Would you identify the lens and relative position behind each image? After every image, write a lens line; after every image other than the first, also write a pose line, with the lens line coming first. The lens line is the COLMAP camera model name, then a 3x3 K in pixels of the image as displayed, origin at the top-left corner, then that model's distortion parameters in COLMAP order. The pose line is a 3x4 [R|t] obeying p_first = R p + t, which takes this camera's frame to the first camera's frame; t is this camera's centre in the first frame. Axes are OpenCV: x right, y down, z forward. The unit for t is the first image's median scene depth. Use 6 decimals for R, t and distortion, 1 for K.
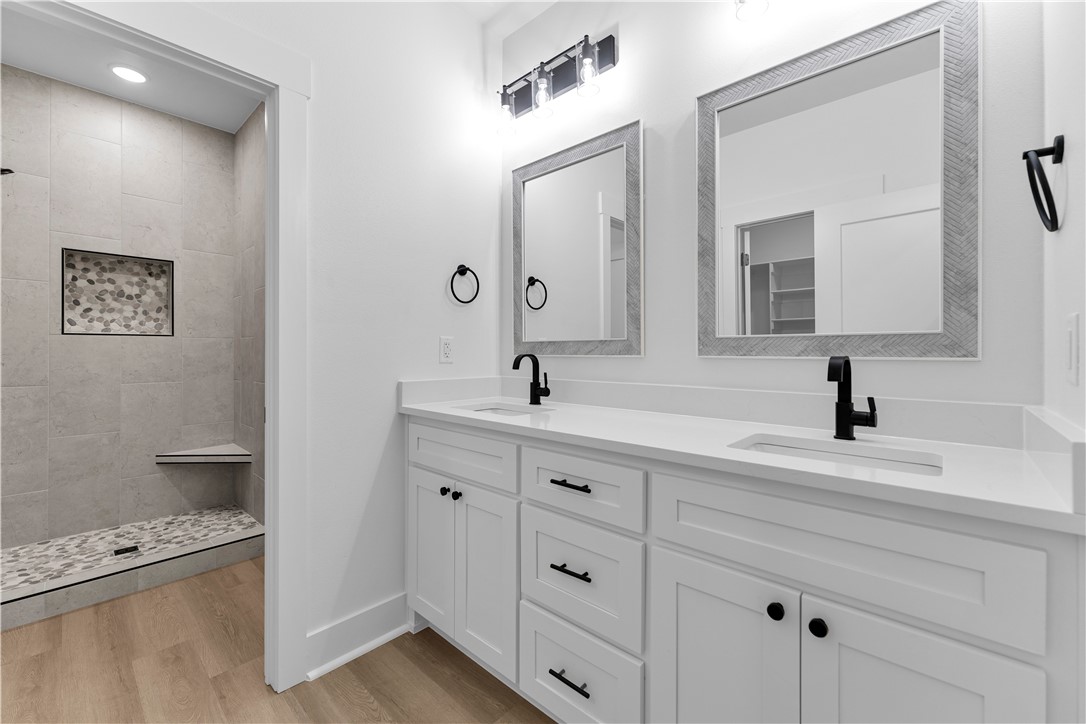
lens RADIAL K [[443.6, 0, 549.7], [0, 443.6, 354.0], [0, 0, 1]] dist [0.000053, -0.000086]
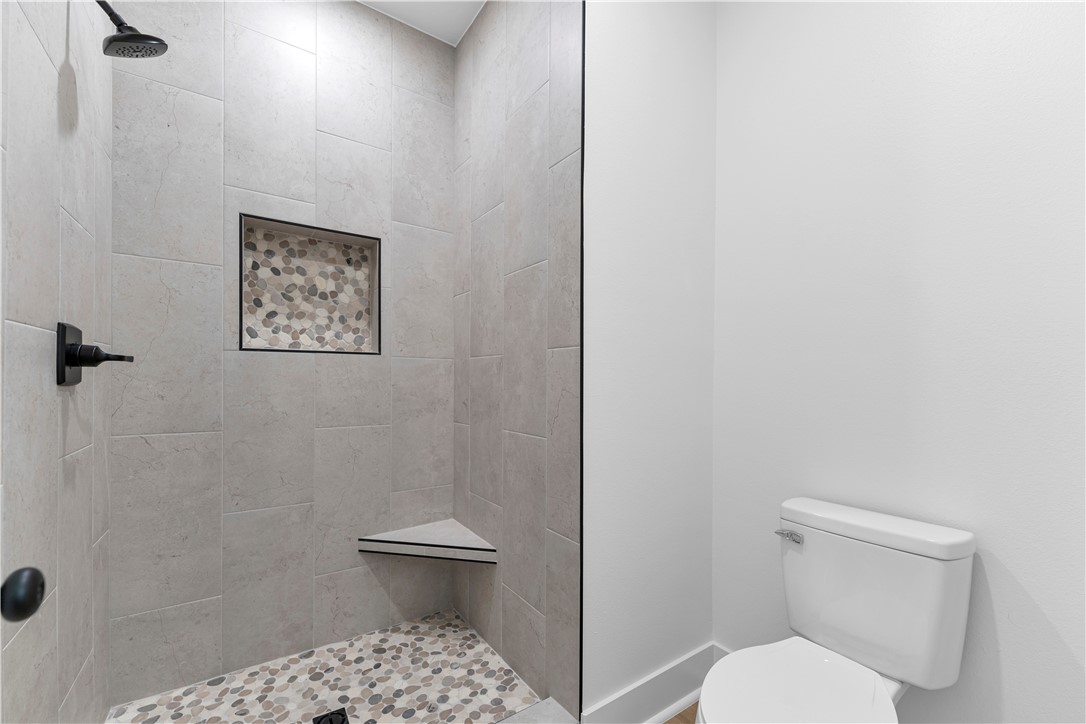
lens RADIAL K [[443.6, 0, 546.4], [0, 443.6, 388.0], [0, 0, 1]] dist [0.000053, -0.000086]
pose [[0.974292, 0.012859, -0.224920, -0.488953], [-0.009931, 0.999851, 0.014143, -0.003342], [0.225068, -0.011545, 0.974275, 0.443660]]
